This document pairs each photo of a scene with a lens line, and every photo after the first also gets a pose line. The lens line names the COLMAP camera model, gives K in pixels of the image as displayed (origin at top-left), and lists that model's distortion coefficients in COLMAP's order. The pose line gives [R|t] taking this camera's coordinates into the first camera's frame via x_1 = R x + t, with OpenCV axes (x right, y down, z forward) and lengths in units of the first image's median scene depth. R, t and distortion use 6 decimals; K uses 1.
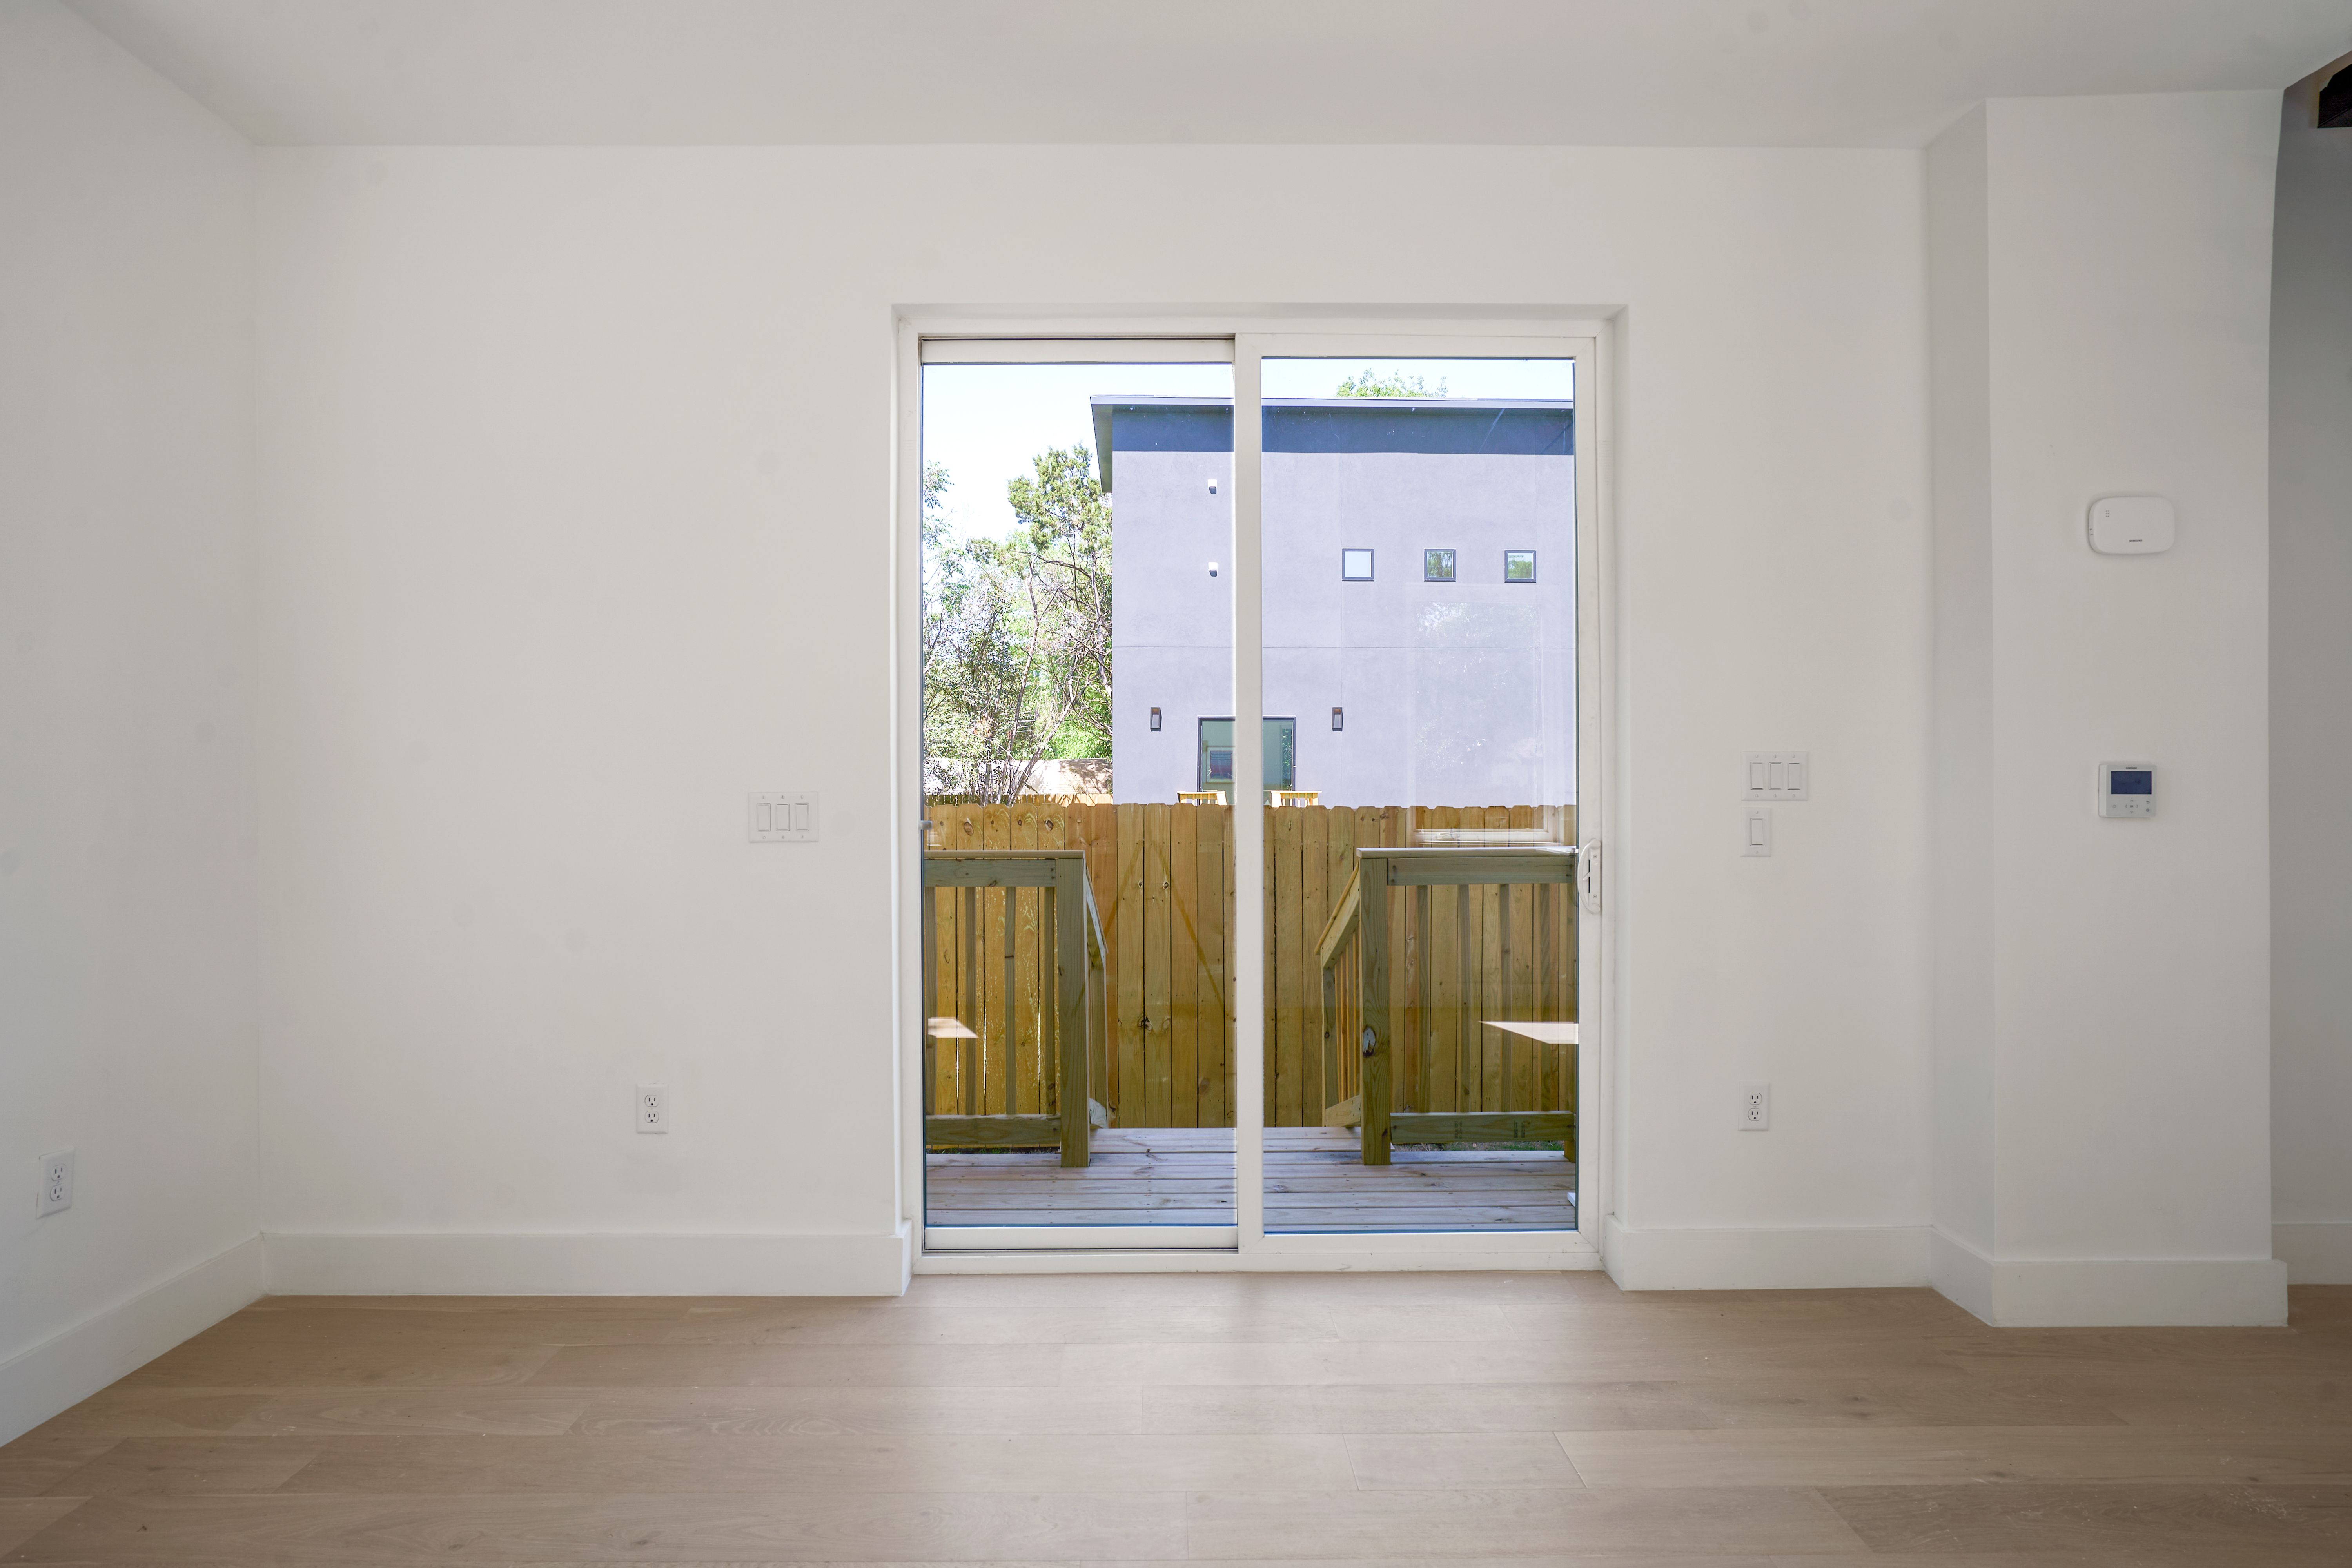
lens RADIAL K [[1246.1, 0, 1166.2], [0, 1246.1, 768.3], [0, 0, 1]] dist [-0.039594, 0.020402]
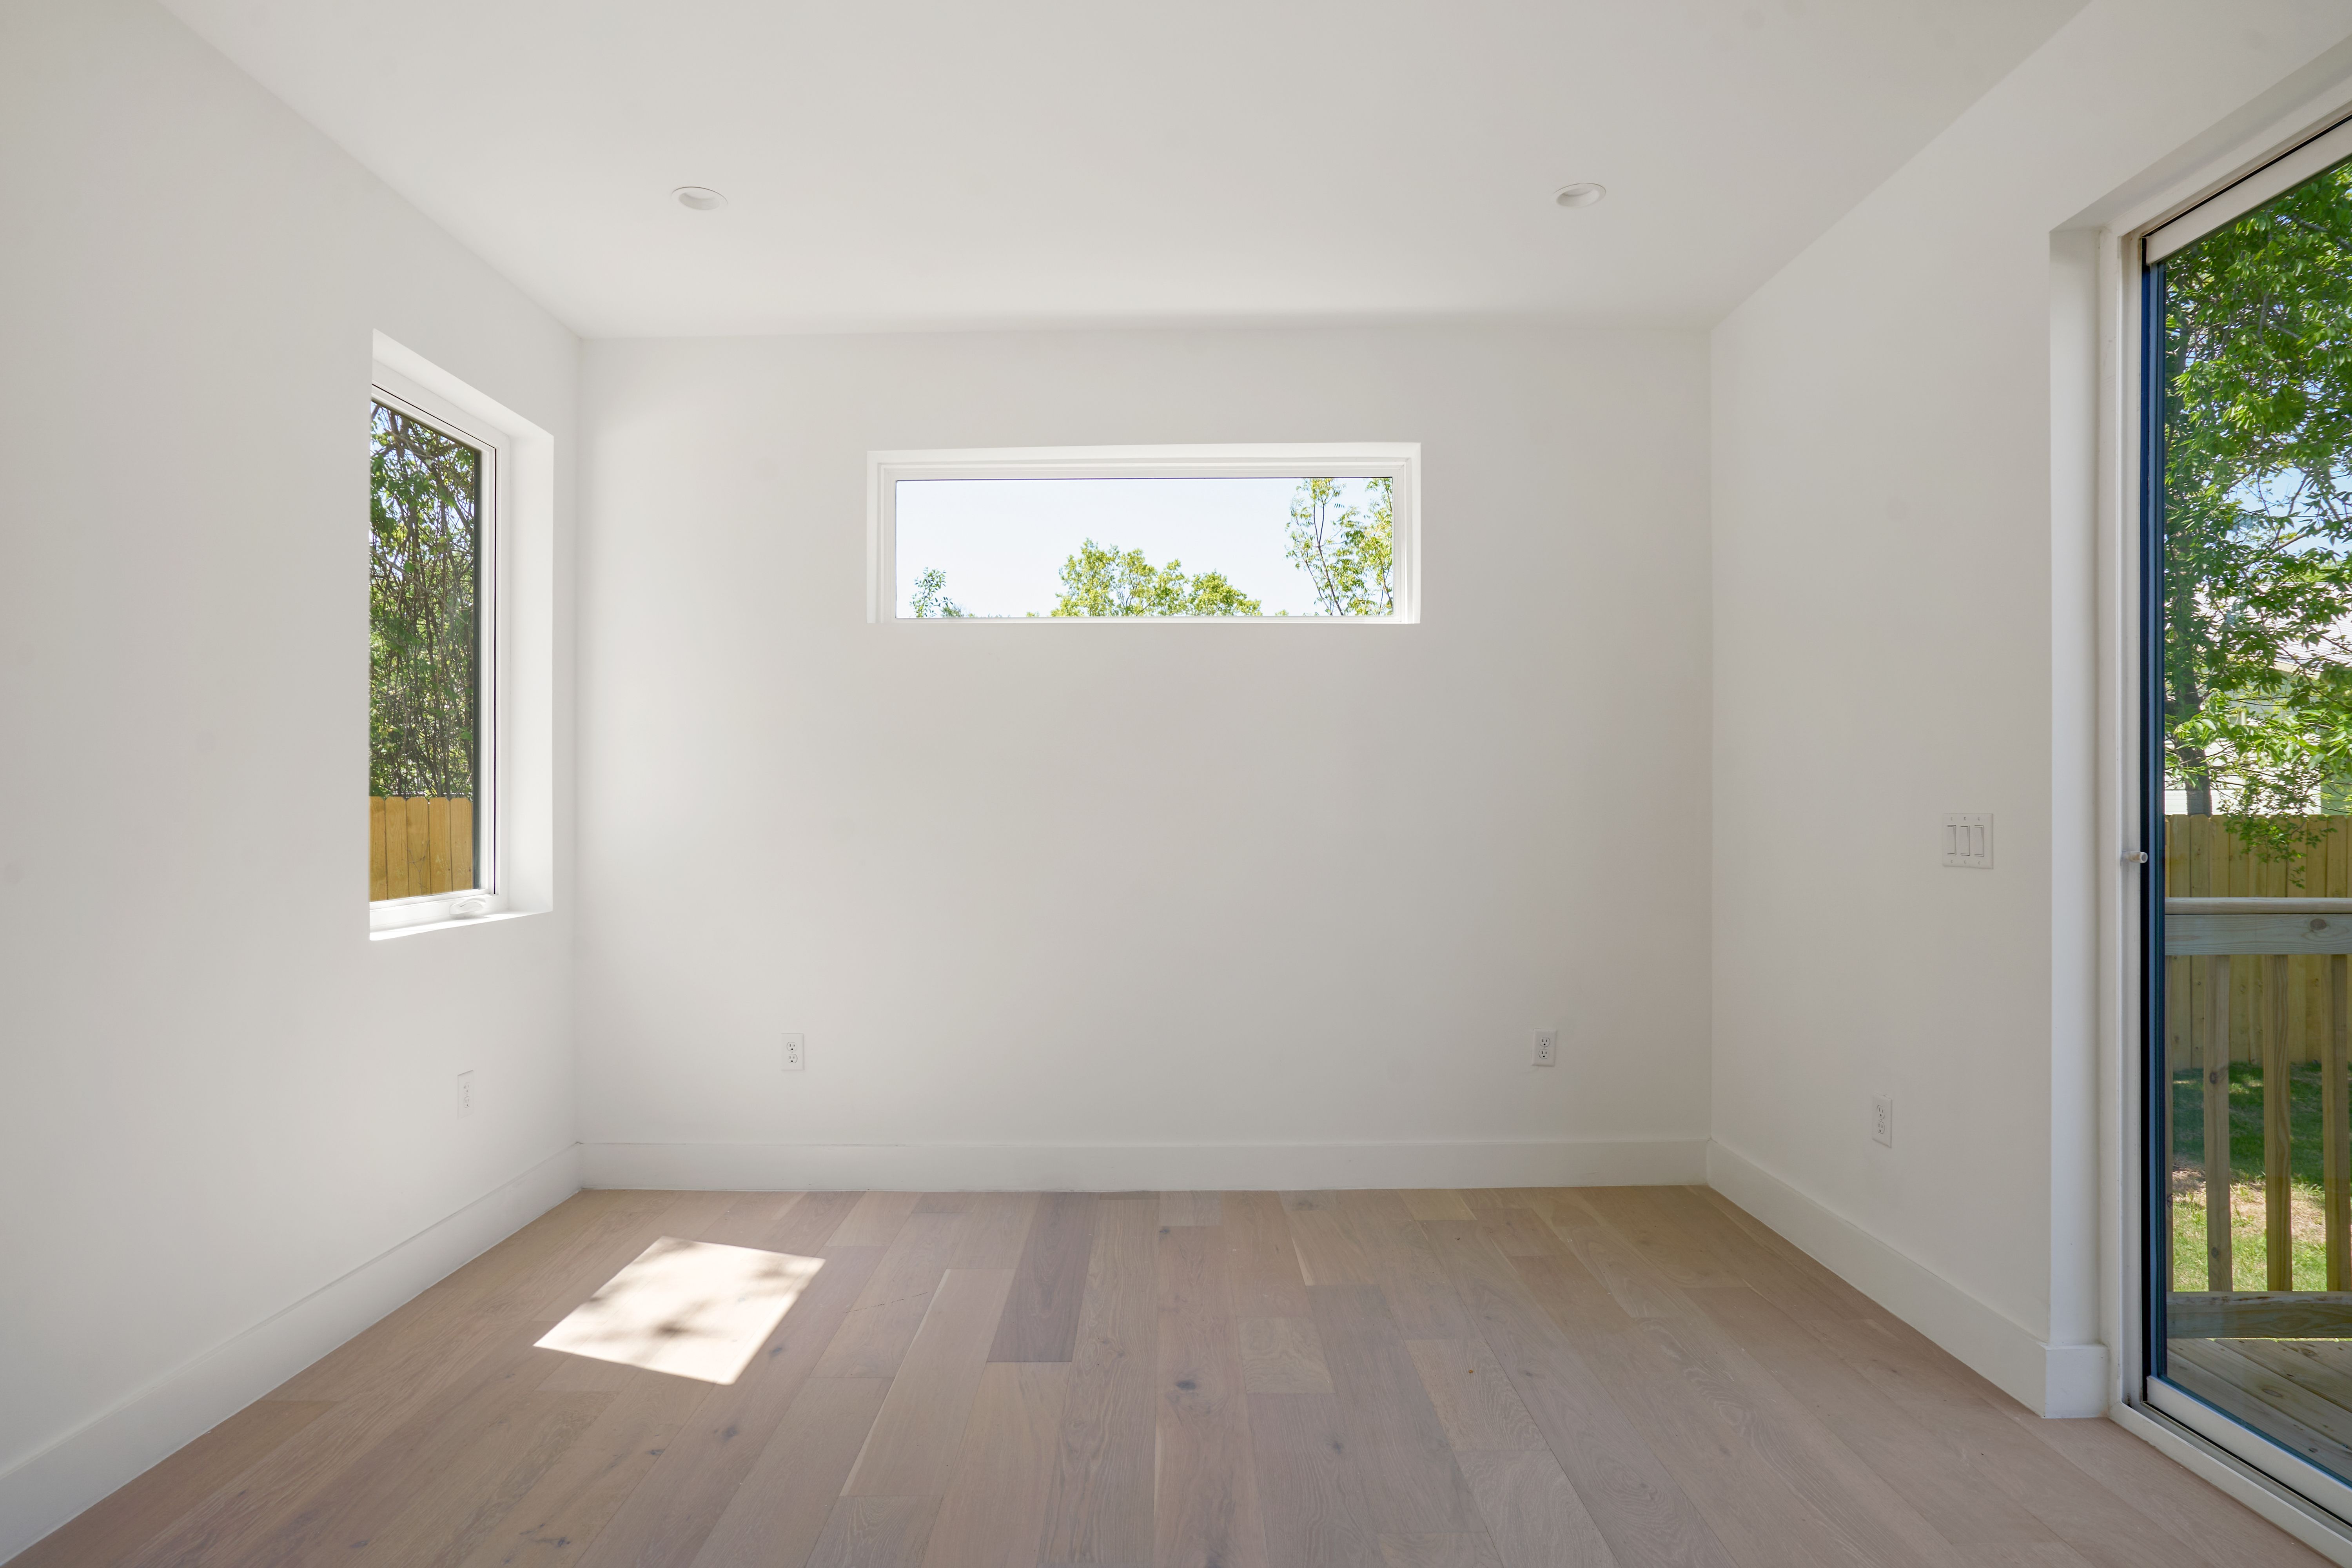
lens RADIAL K [[1246.1, 0, 1165.9], [0, 1246.1, 801.9], [0, 0, 1]] dist [-0.039594, 0.020402]
pose [[-0.009335, -0.000080, -0.999956, 0.492818], [0.015904, 0.999874, -0.000228, 0.001522], [0.999830, -0.015905, -0.009332, 0.336964]]
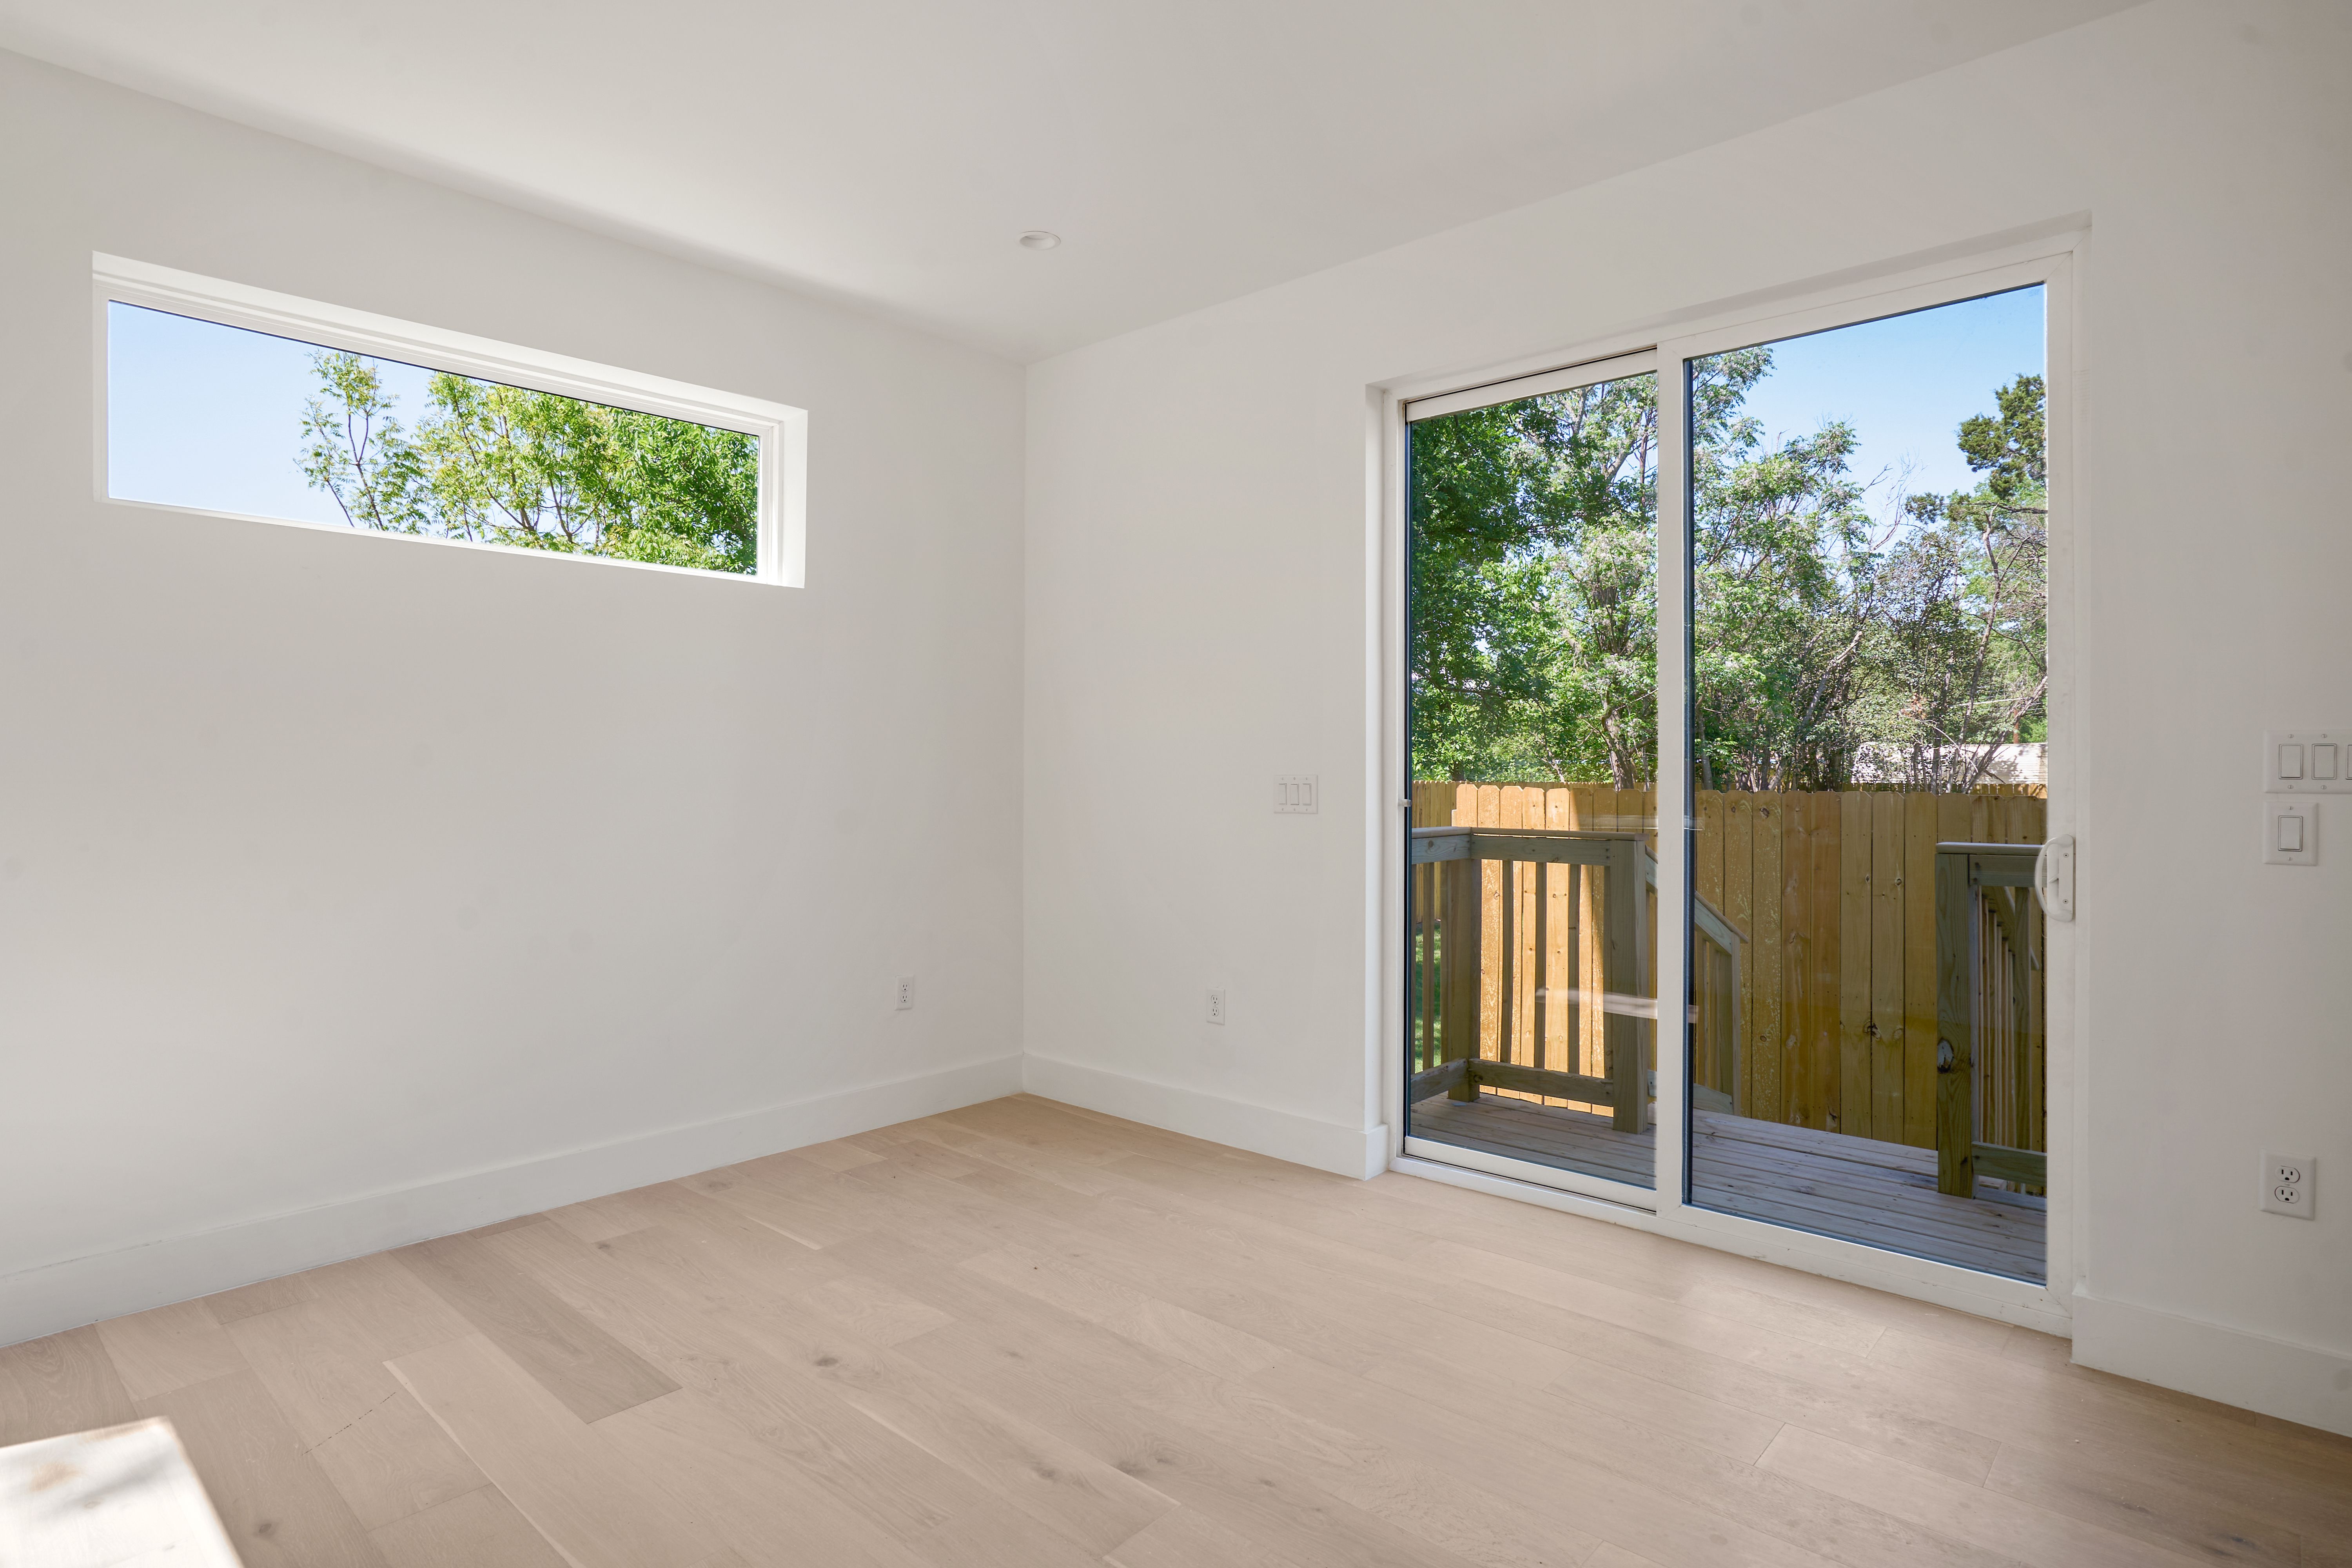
lens RADIAL K [[1246.1, 0, 1183.1], [0, 1246.1, 763.4], [0, 0, 1]] dist [-0.039594, 0.020402]
pose [[0.737643, -0.000109, -0.675191, 0.393424], [0.004639, 0.999977, 0.004907, 0.000459], [0.675175, -0.006752, 0.737626, -0.032701]]
